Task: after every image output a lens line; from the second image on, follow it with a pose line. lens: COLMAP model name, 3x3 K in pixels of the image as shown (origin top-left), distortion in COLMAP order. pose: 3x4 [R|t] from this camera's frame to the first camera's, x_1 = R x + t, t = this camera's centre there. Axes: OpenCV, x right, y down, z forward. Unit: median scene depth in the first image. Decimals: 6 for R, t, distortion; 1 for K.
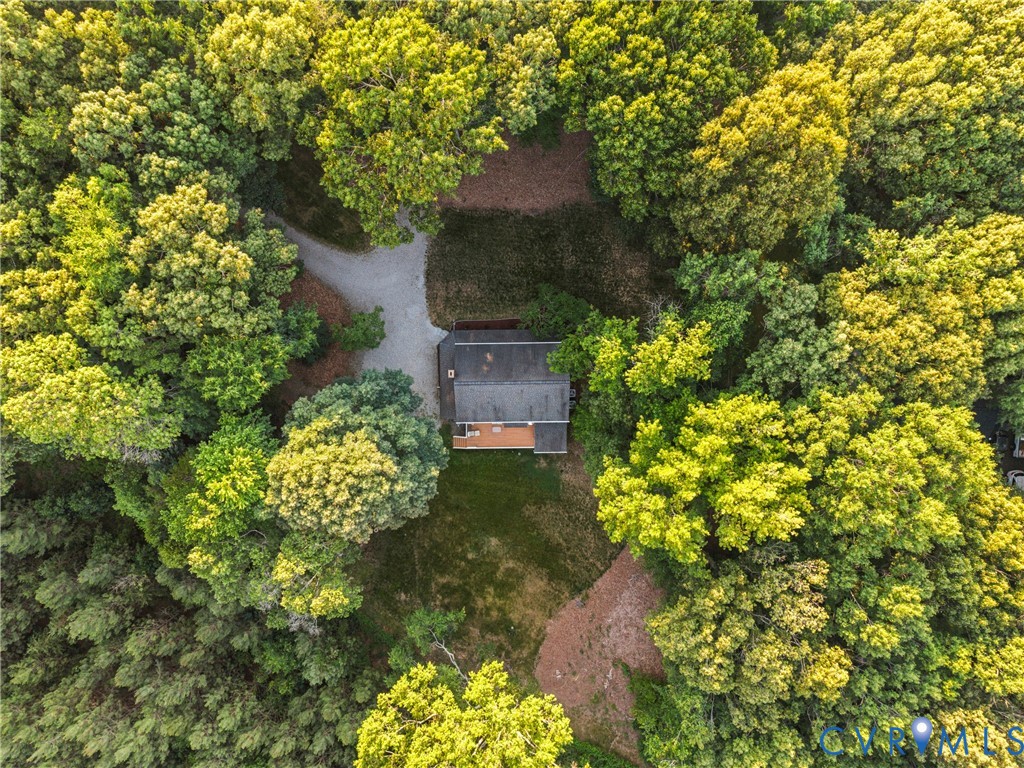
lens RADIAL K [[698.1, 0, 518.3], [0, 698.1, 386.6], [0, 0, 1]] dist [0.002309, -0.001965]
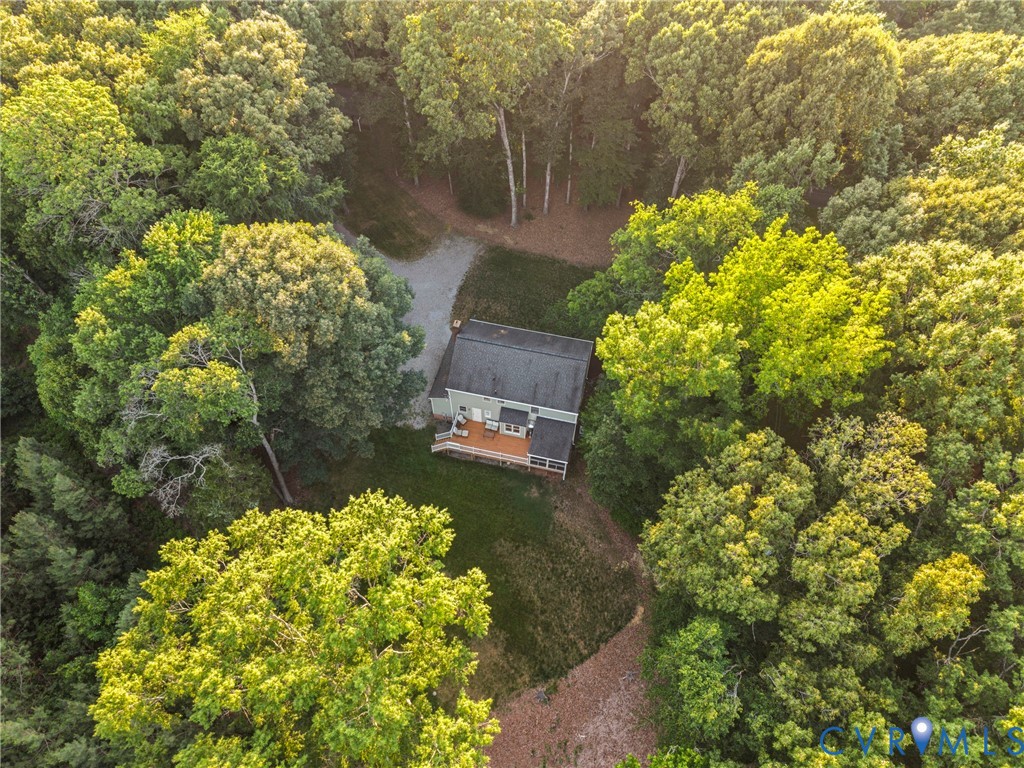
lens RADIAL K [[698.1, 0, 518.3], [0, 698.1, 386.6], [0, 0, 1]] dist [0.002309, -0.001965]
pose [[0.972844, 0.193057, -0.127681, 0.100403], [-0.231133, 0.781012, -0.580171, 0.505414], [-0.012286, 0.593927, 0.804425, 0.309809]]
